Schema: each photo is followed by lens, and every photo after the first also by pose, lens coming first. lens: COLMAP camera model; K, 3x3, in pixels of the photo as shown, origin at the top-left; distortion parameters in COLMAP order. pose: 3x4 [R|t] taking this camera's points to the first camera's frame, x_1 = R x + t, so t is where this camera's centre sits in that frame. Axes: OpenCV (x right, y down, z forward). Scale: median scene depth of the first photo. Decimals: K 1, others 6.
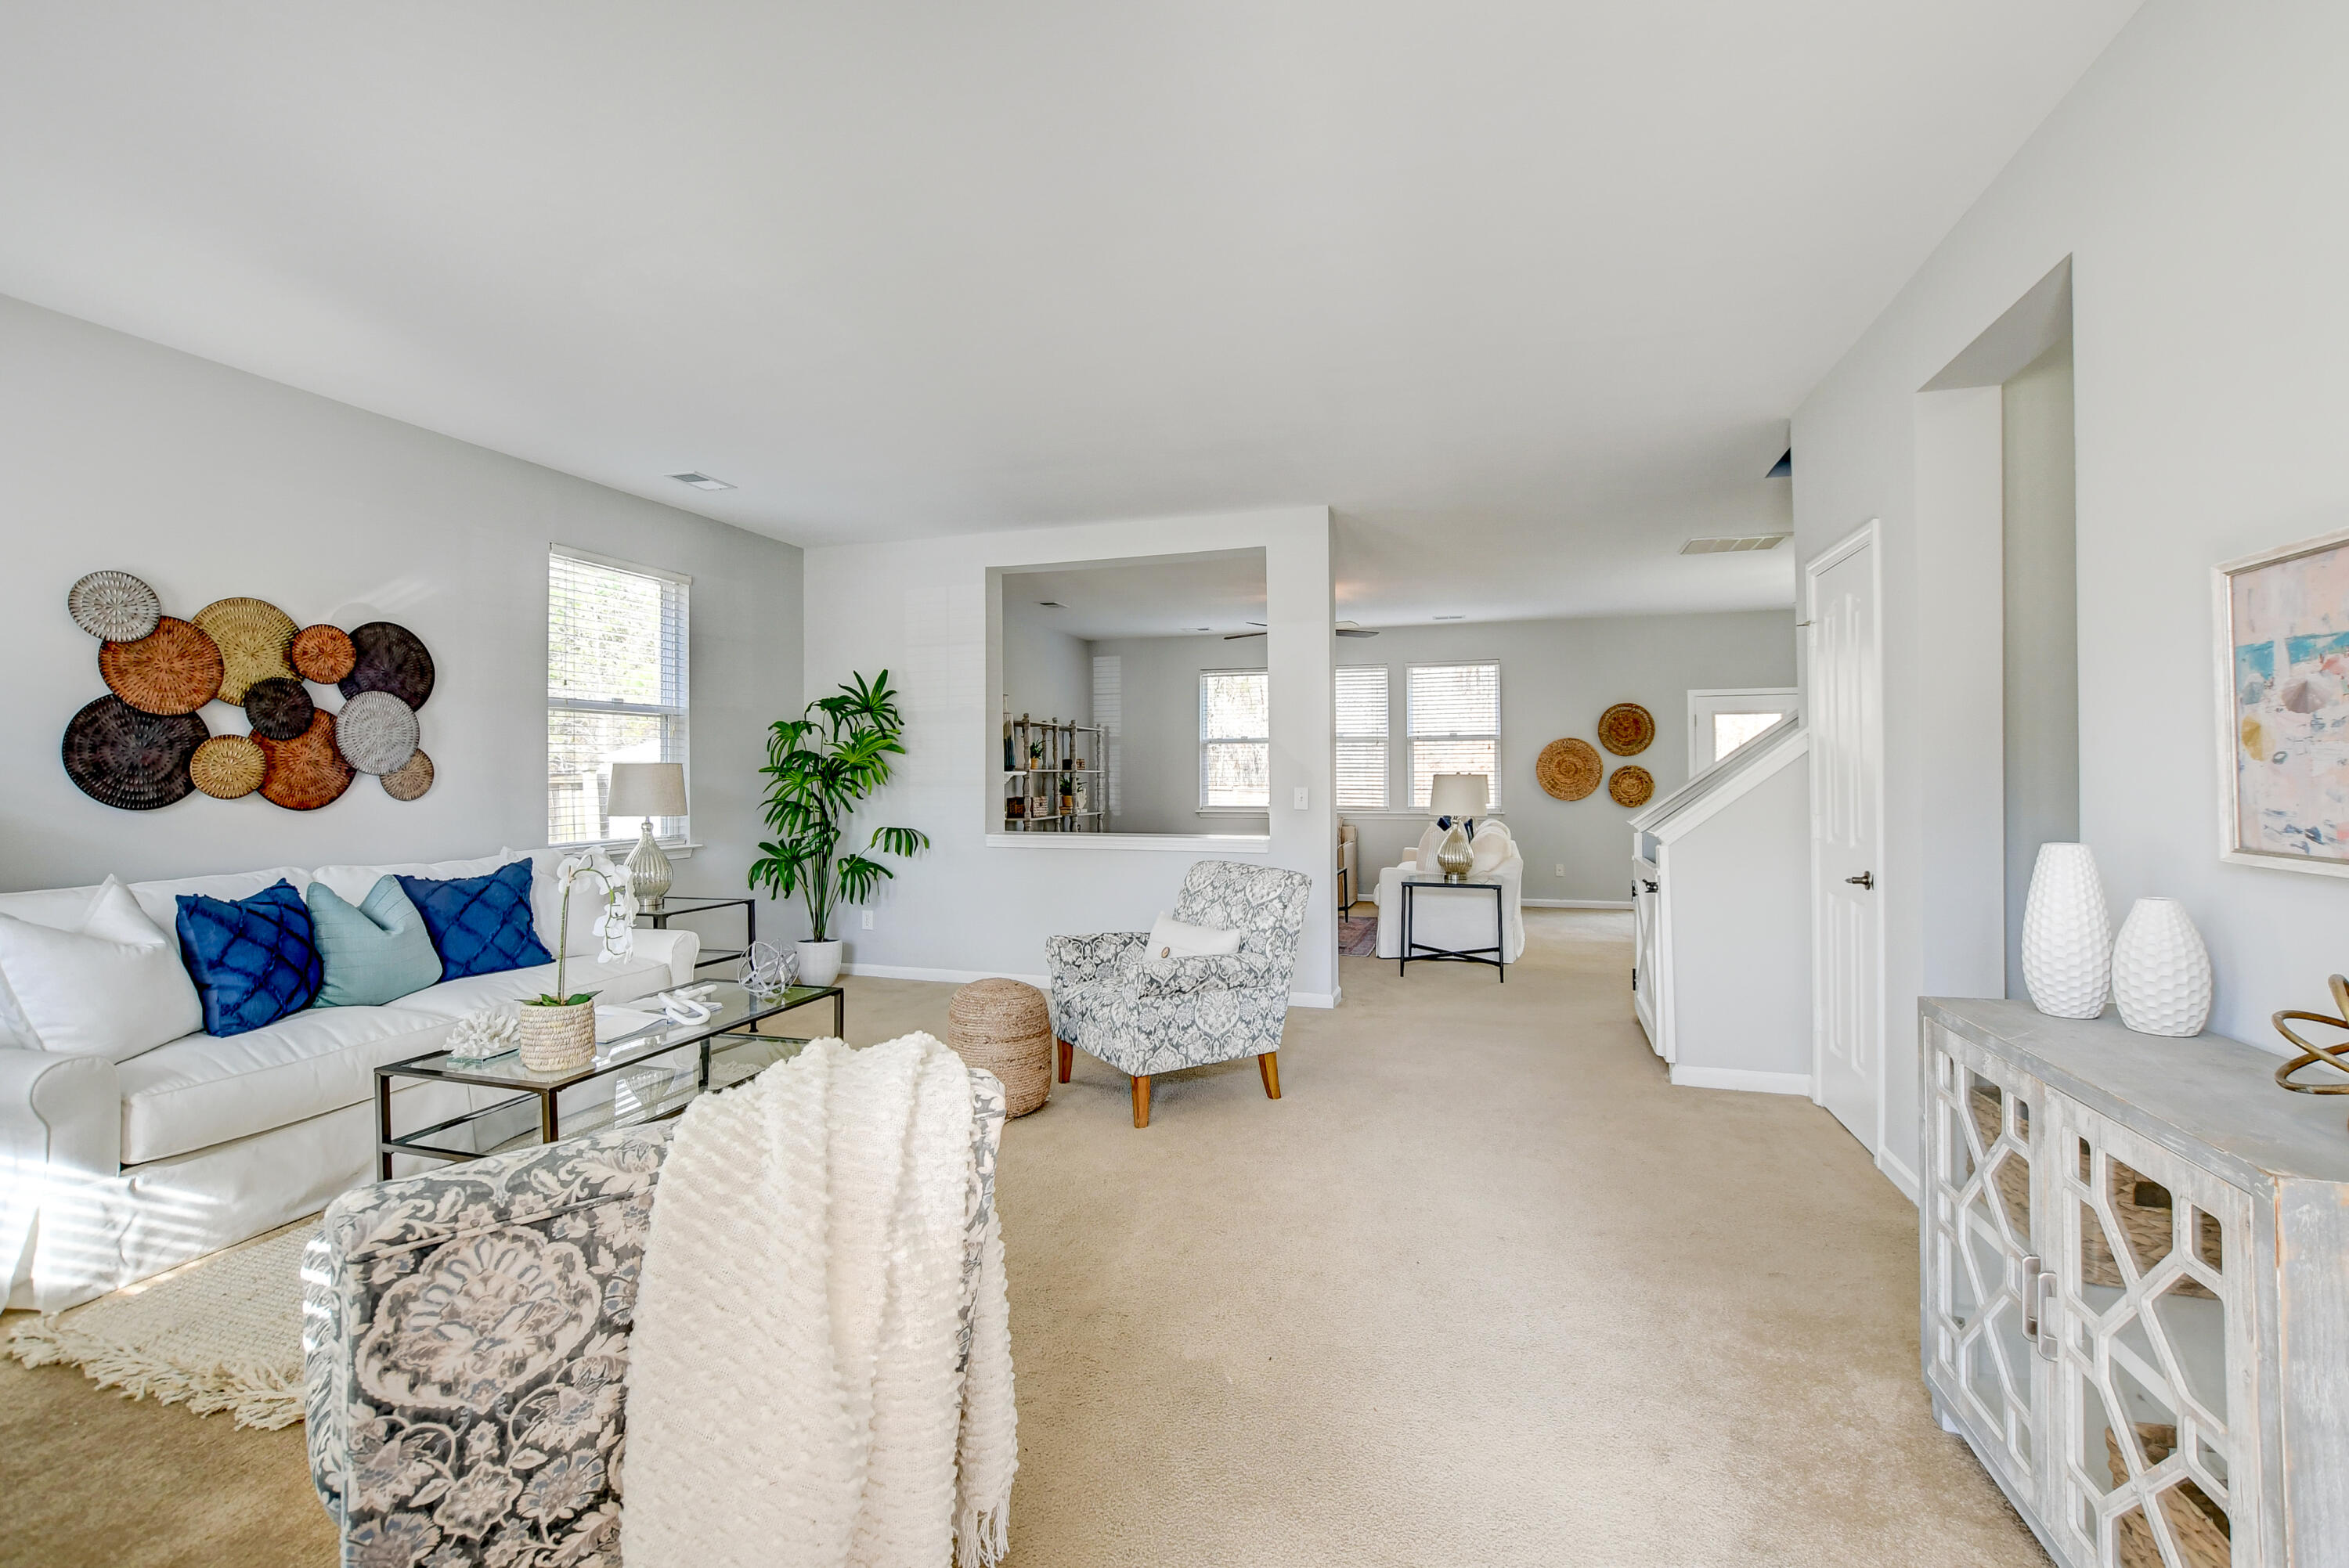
lens RADIAL K [[1037.7, 0, 1174.5], [0, 1037.7, 784.0], [0, 0, 1]] dist [-0.014499, 0.000470]
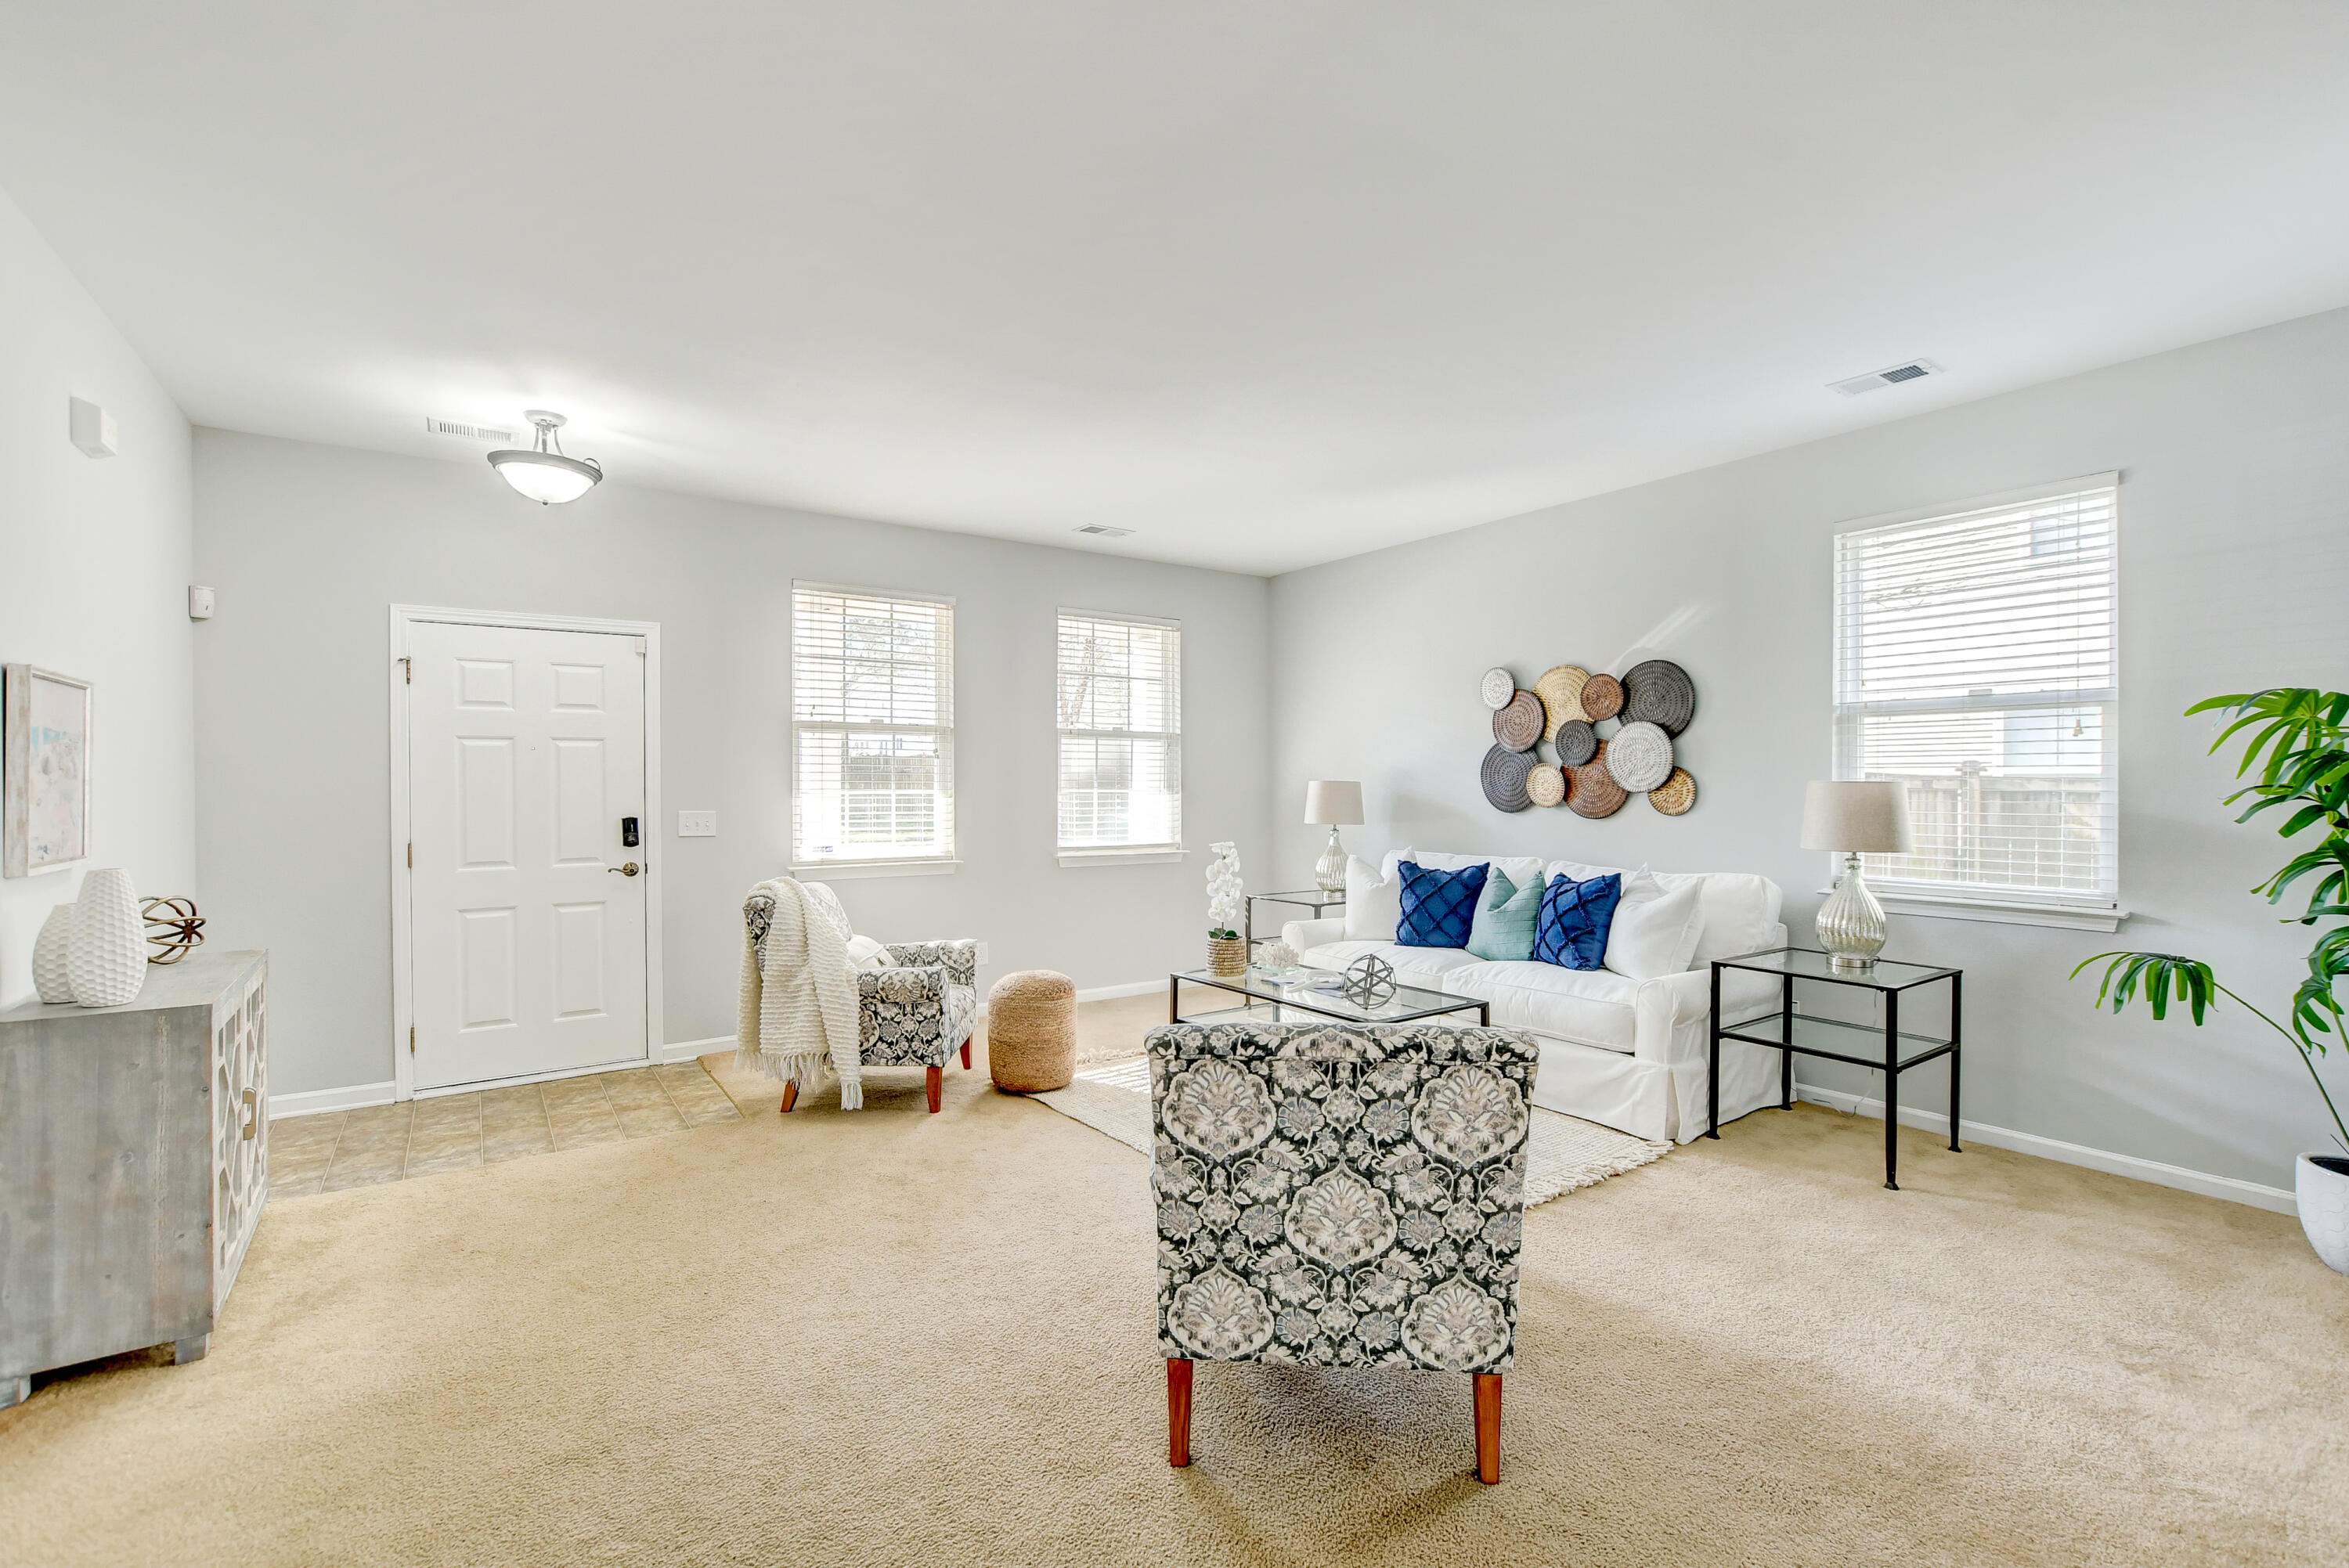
lens RADIAL K [[1037.7, 0, 1174.5], [0, 1037.7, 784.0], [0, 0, 1]] dist [-0.014499, 0.000470]
pose [[-0.601649, 0.007046, -0.798730, 0.482509], [-0.004637, 0.999913, 0.012313, -0.029838], [0.798747, 0.011112, -0.601564, 1.261422]]
